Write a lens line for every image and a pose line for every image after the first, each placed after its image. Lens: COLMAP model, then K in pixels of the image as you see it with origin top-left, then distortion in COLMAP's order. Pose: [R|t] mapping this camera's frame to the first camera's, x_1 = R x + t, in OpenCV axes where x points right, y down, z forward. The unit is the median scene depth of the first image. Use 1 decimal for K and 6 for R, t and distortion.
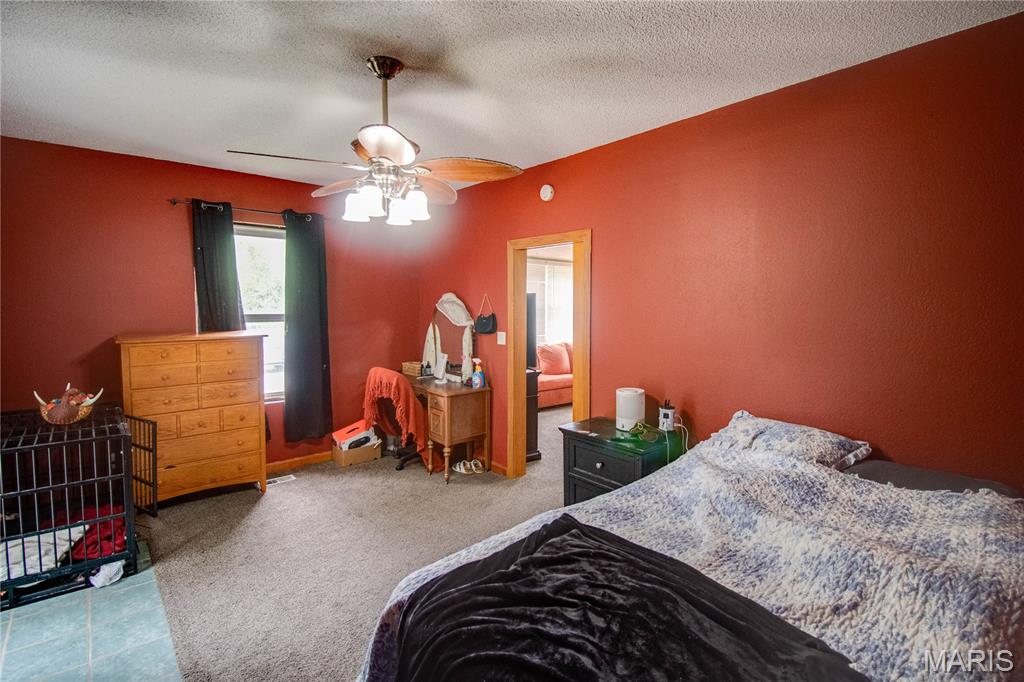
lens RADIAL K [[485.9, 0, 516.8], [0, 485.9, 328.3], [0, 0, 1]] dist [-0.000709, -0.012042]
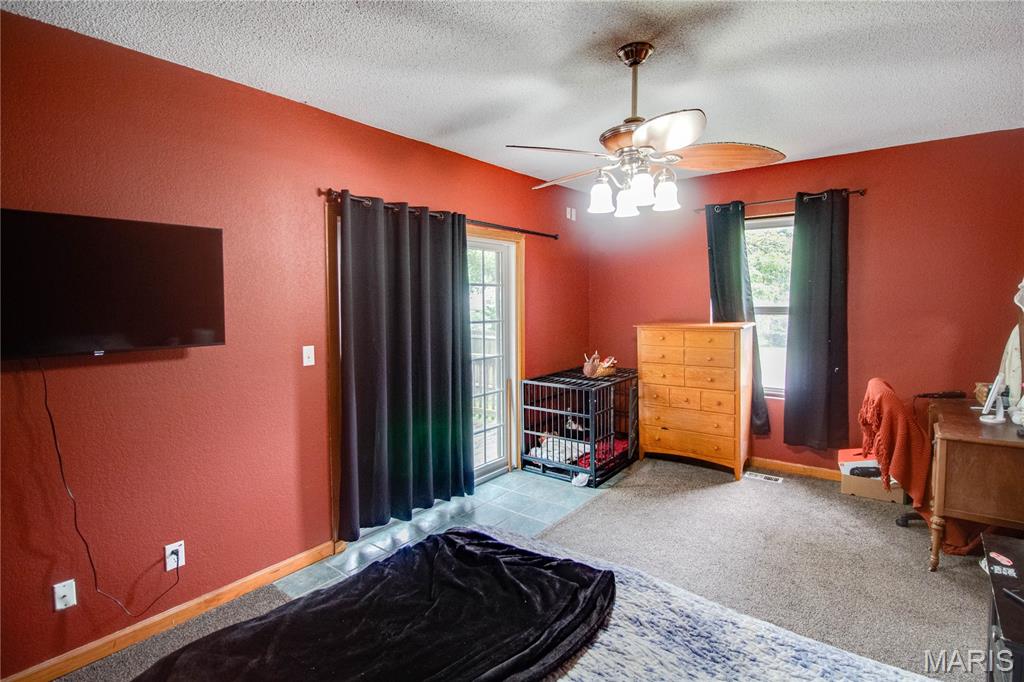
lens RADIAL K [[485.9, 0, 516.8], [0, 485.9, 328.3], [0, 0, 1]] dist [-0.000709, -0.012042]
pose [[0.182405, 0.052335, -0.981830, 0.396842], [-0.036016, 0.998268, 0.046521, -0.014616], [0.982564, 0.026876, 0.183974, 0.355845]]
